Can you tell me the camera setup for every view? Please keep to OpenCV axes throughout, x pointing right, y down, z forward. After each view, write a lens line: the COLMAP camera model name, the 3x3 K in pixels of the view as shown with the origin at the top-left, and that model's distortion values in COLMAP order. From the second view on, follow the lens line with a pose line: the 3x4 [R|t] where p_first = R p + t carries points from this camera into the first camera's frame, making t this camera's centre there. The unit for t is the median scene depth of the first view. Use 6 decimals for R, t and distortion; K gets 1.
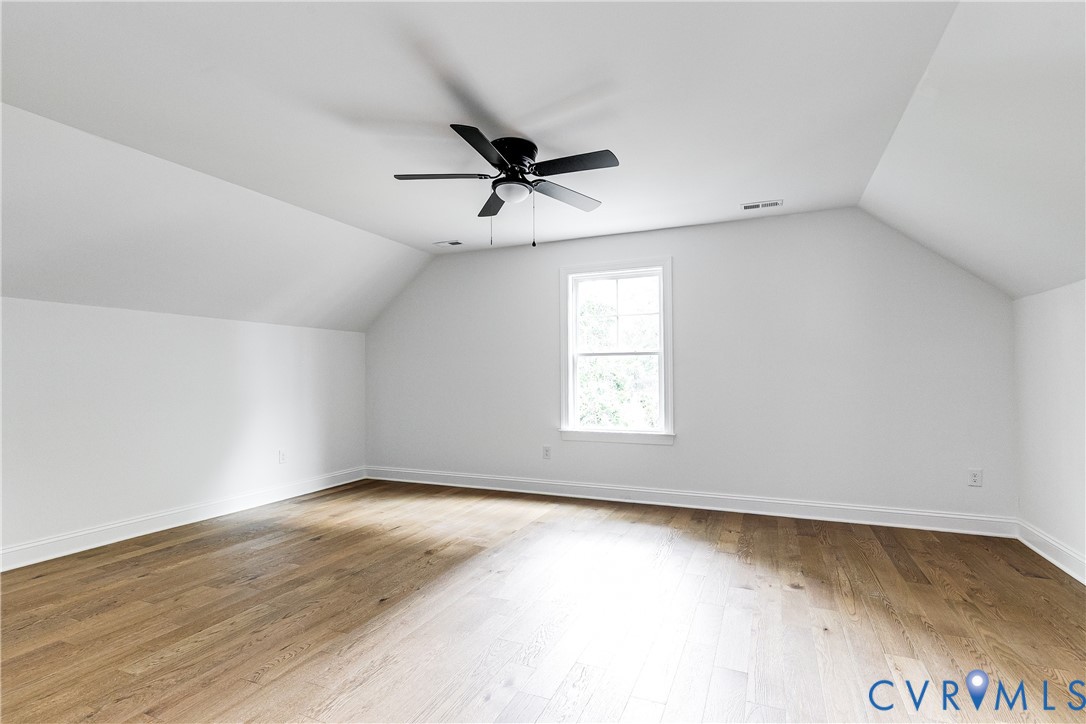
lens RADIAL K [[497.8, 0, 547.7], [0, 497.8, 364.3], [0, 0, 1]] dist [0.003396, 0.001040]
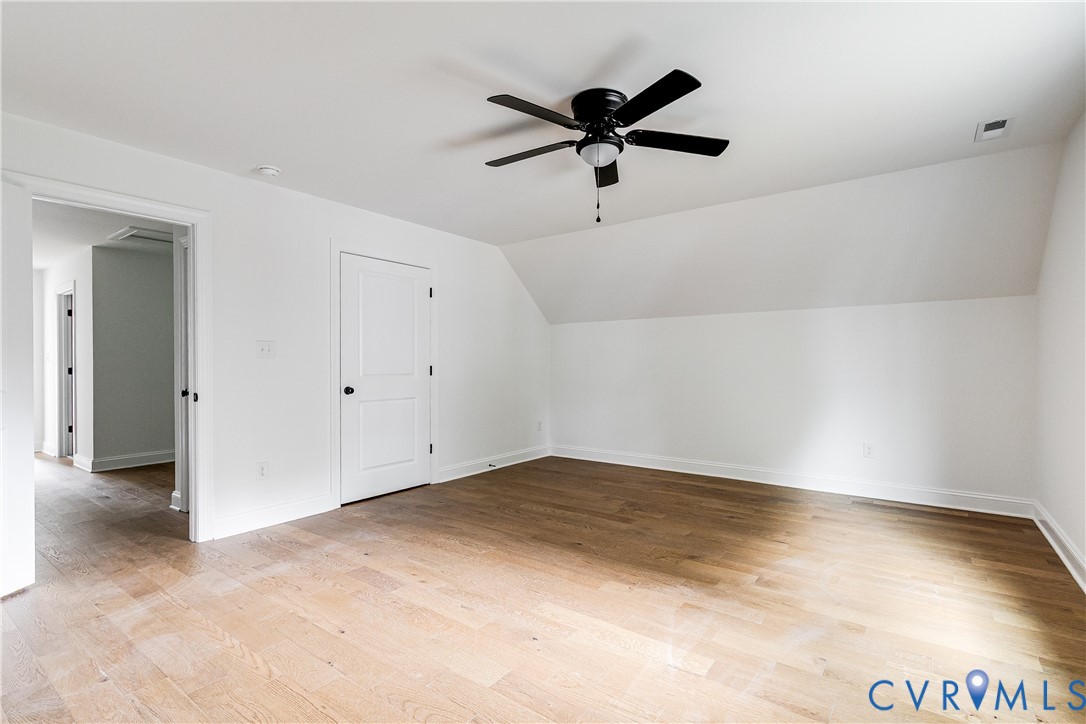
lens RADIAL K [[497.8, 0, 548.8], [0, 497.8, 362.3], [0, 0, 1]] dist [0.003396, 0.001040]
pose [[-0.196253, 0.004933, -0.980541, 0.689079], [0.020654, 0.999786, 0.000896, 0.026338], [0.980336, -0.020076, -0.196313, 0.942376]]
